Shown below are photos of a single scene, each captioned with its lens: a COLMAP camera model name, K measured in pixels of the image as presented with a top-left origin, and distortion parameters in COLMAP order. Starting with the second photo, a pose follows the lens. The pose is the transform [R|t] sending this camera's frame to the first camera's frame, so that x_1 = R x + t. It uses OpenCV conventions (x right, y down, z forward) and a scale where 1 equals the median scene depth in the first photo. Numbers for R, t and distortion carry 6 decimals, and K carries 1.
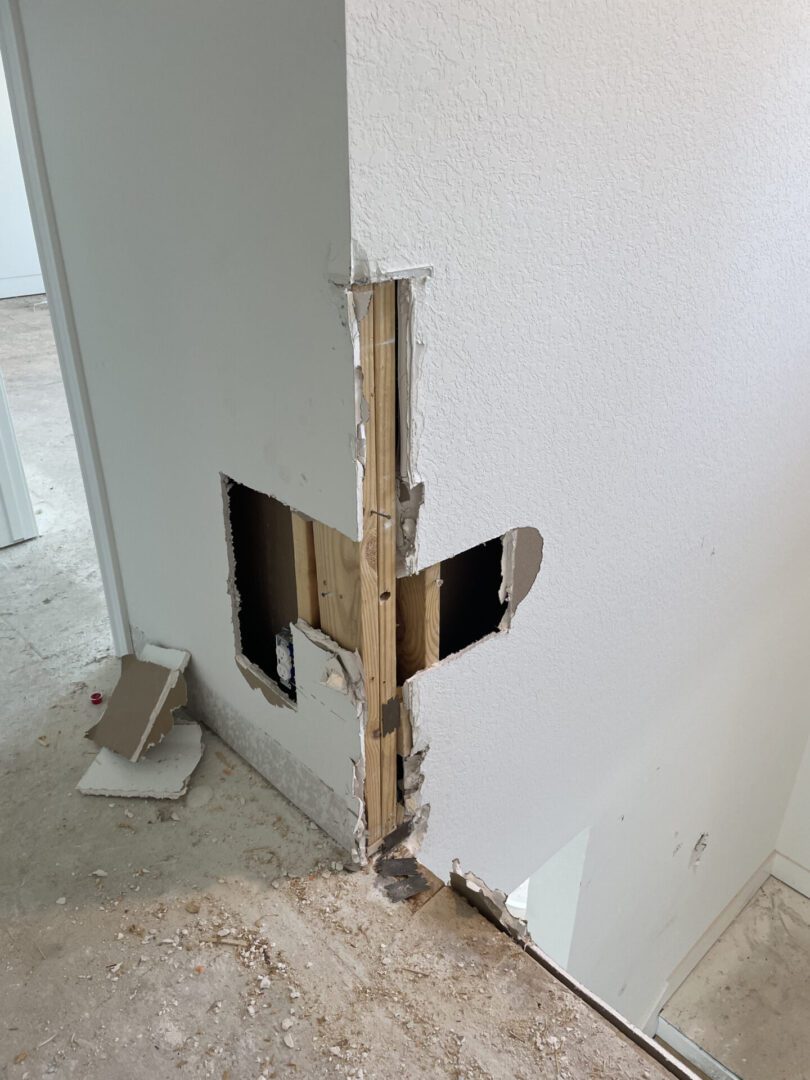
lens RADIAL K [[811.0, 0, 409.3], [0, 811.0, 552.1], [0, 0, 1]] dist [0.089625, -0.099429]
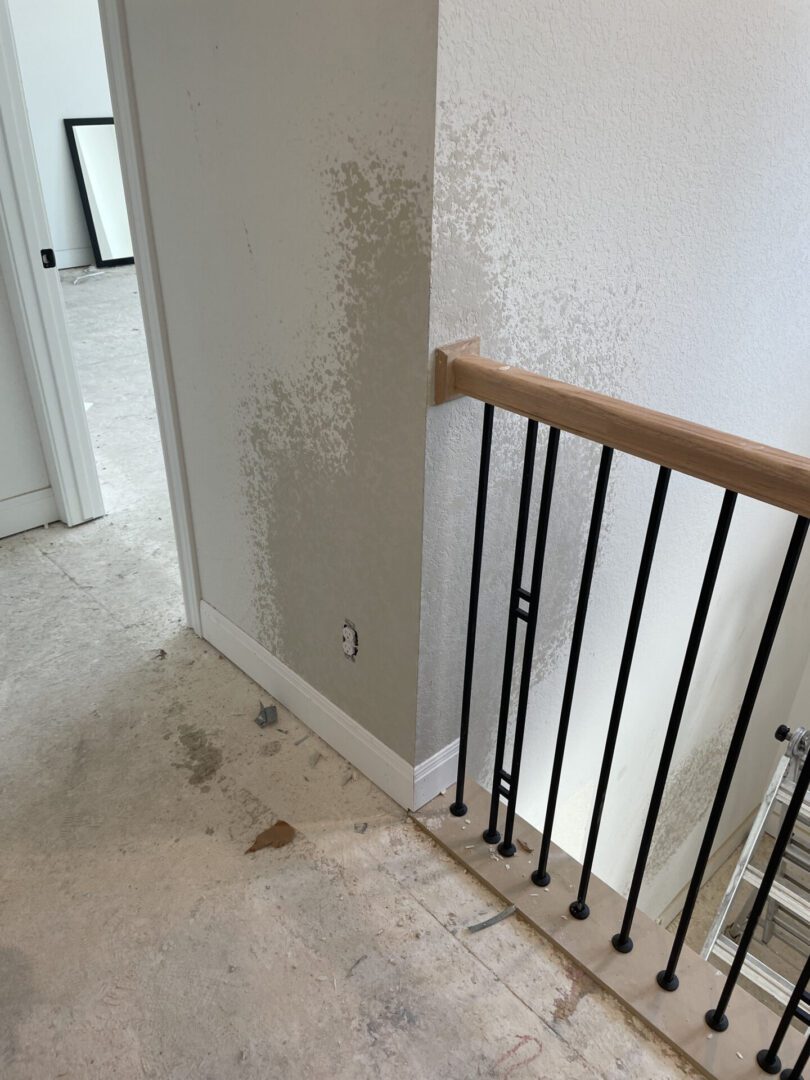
lens RADIAL K [[820.0, 0, 405.0], [0, 820.0, 540.0], [0, 0, 1]] dist [0.082691, -0.092976]
pose [[0.999912, 0.013080, -0.002145, -0.051904], [-0.012975, 0.998976, 0.043353, -0.051155], [0.002710, -0.043321, 0.999058, -0.161985]]
